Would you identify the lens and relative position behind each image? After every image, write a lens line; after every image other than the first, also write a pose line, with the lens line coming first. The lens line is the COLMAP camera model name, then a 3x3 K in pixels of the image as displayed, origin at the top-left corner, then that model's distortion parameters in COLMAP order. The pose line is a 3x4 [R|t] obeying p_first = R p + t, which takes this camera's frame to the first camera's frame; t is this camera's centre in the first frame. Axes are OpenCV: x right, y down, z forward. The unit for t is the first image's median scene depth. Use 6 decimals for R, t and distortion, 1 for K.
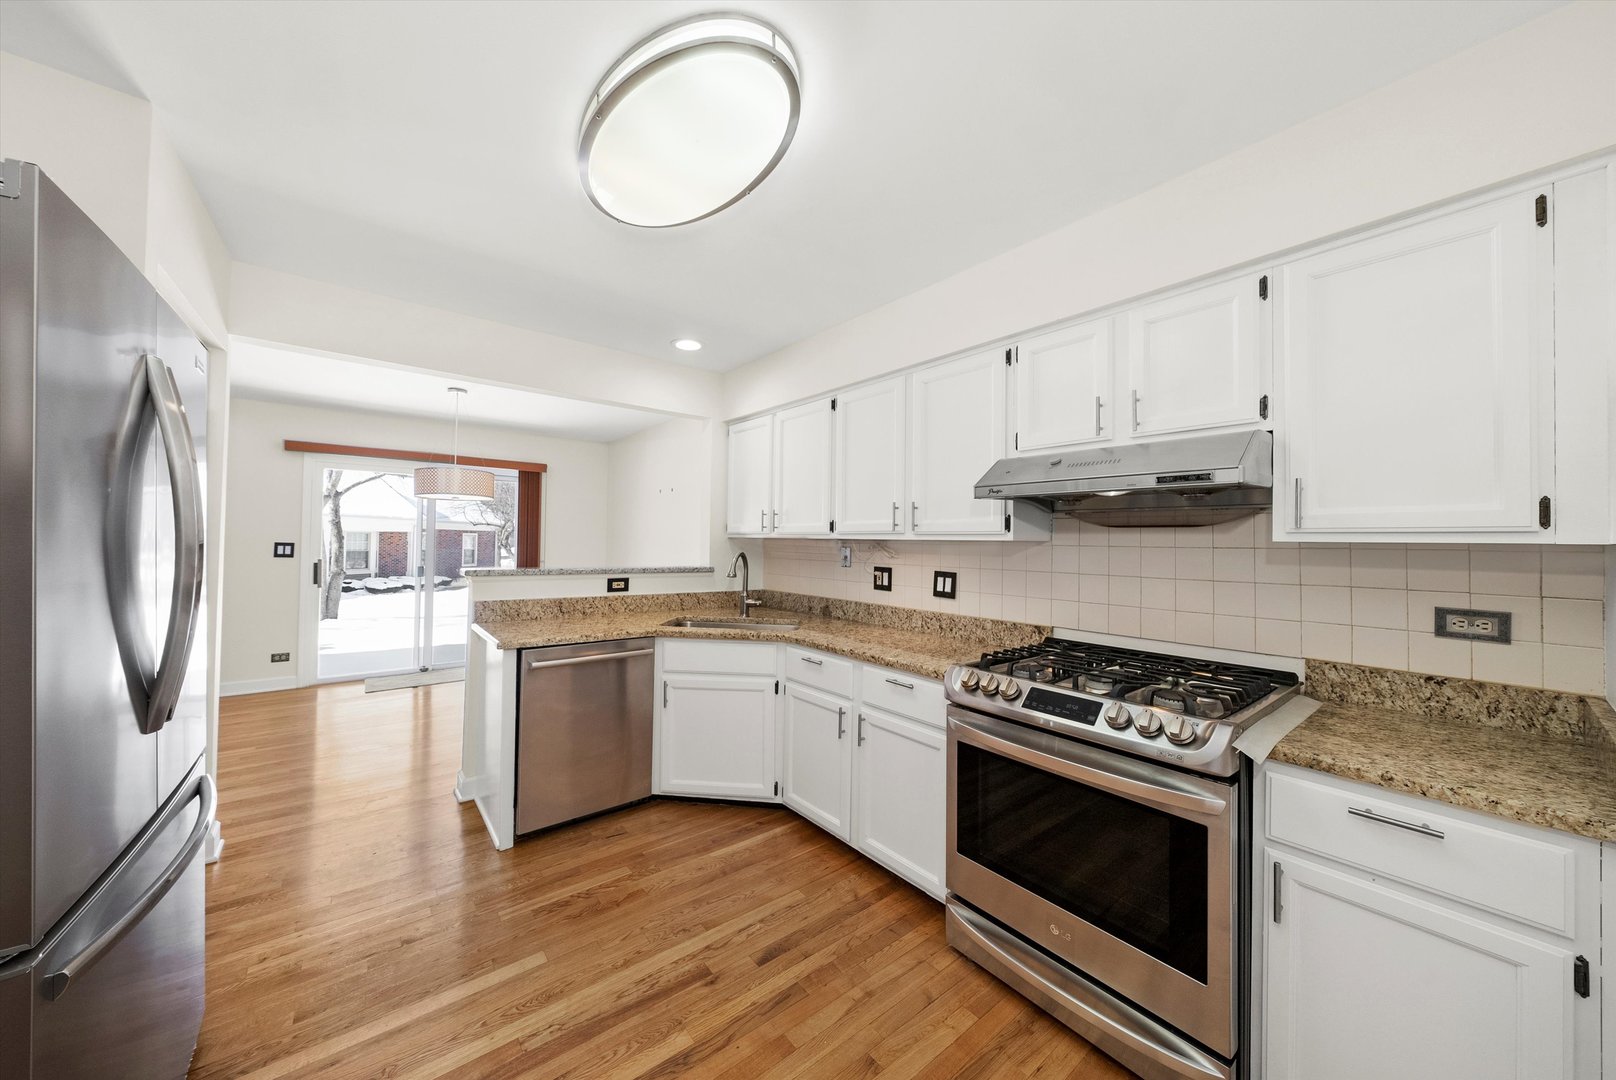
lens RADIAL K [[563.3, 0, 803.0], [0, 563.3, 537.0], [0, 0, 1]] dist [-0.002754, -0.000211]
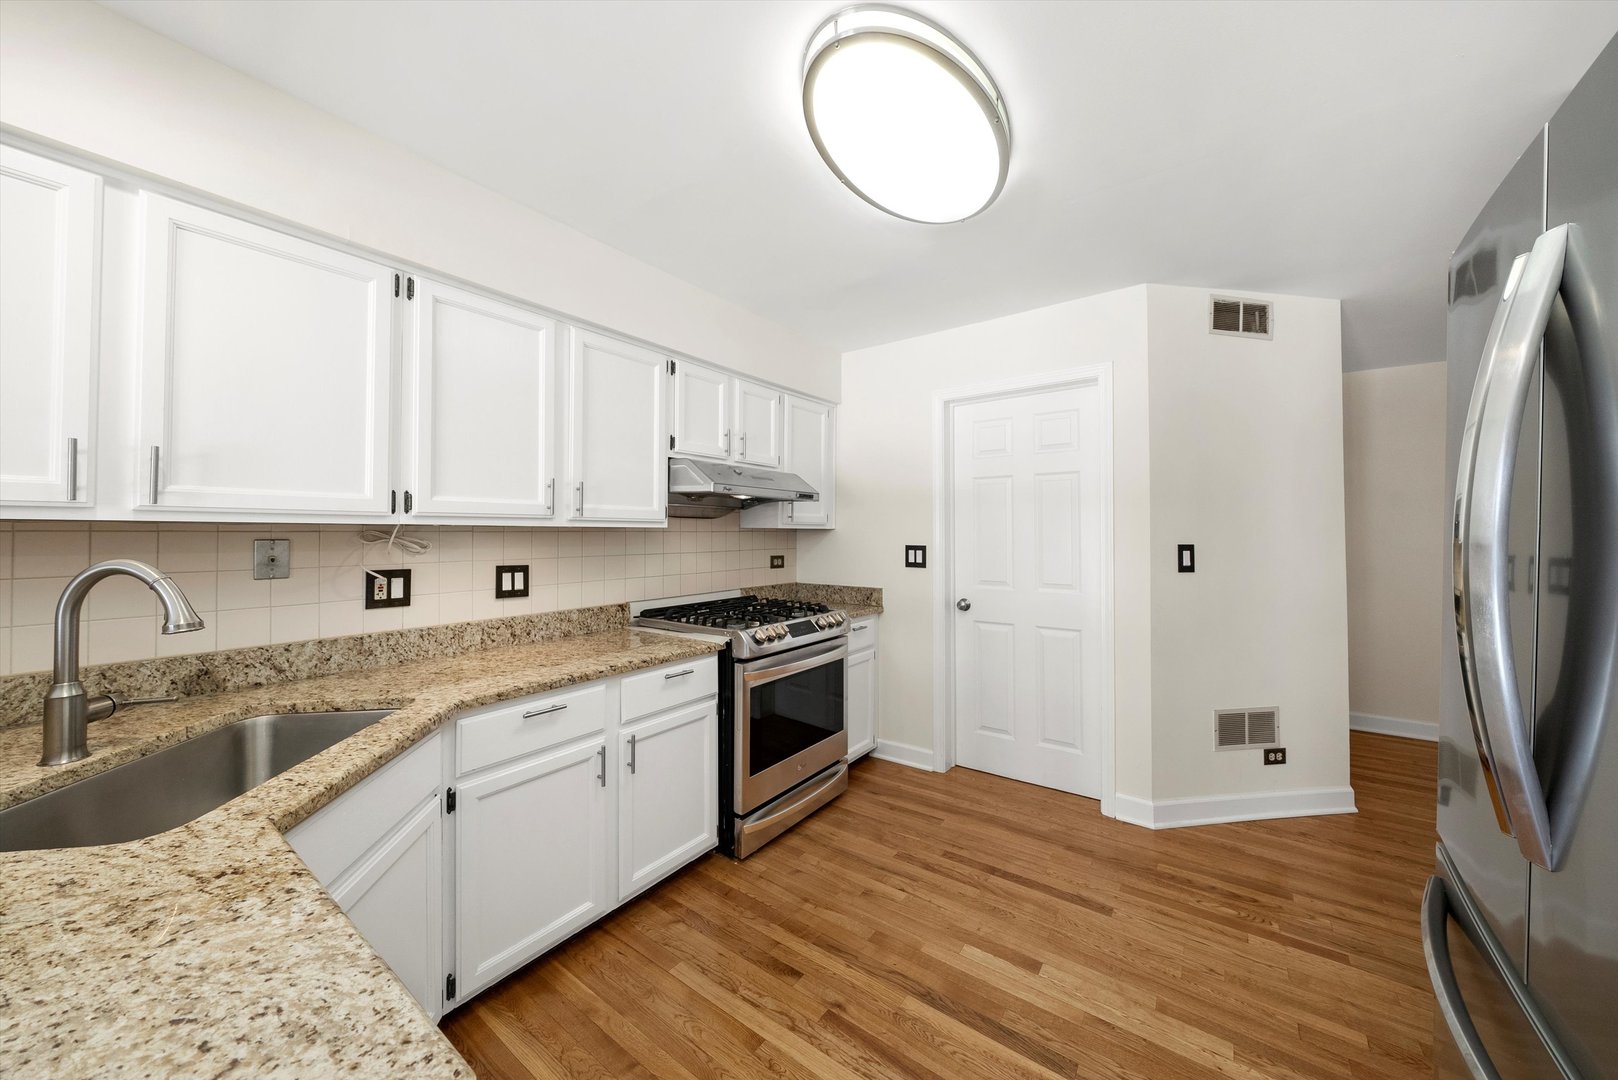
lens RADIAL K [[565.6, 0, 809.6], [0, 565.6, 529.0], [0, 0, 1]] dist [-0.001890, -0.000117]
pose [[-0.266670, -0.009274, 0.963743, -0.727818], [-0.014024, 0.999885, 0.005741, -0.001469], [-0.963686, -0.011985, -0.266770, 0.911688]]
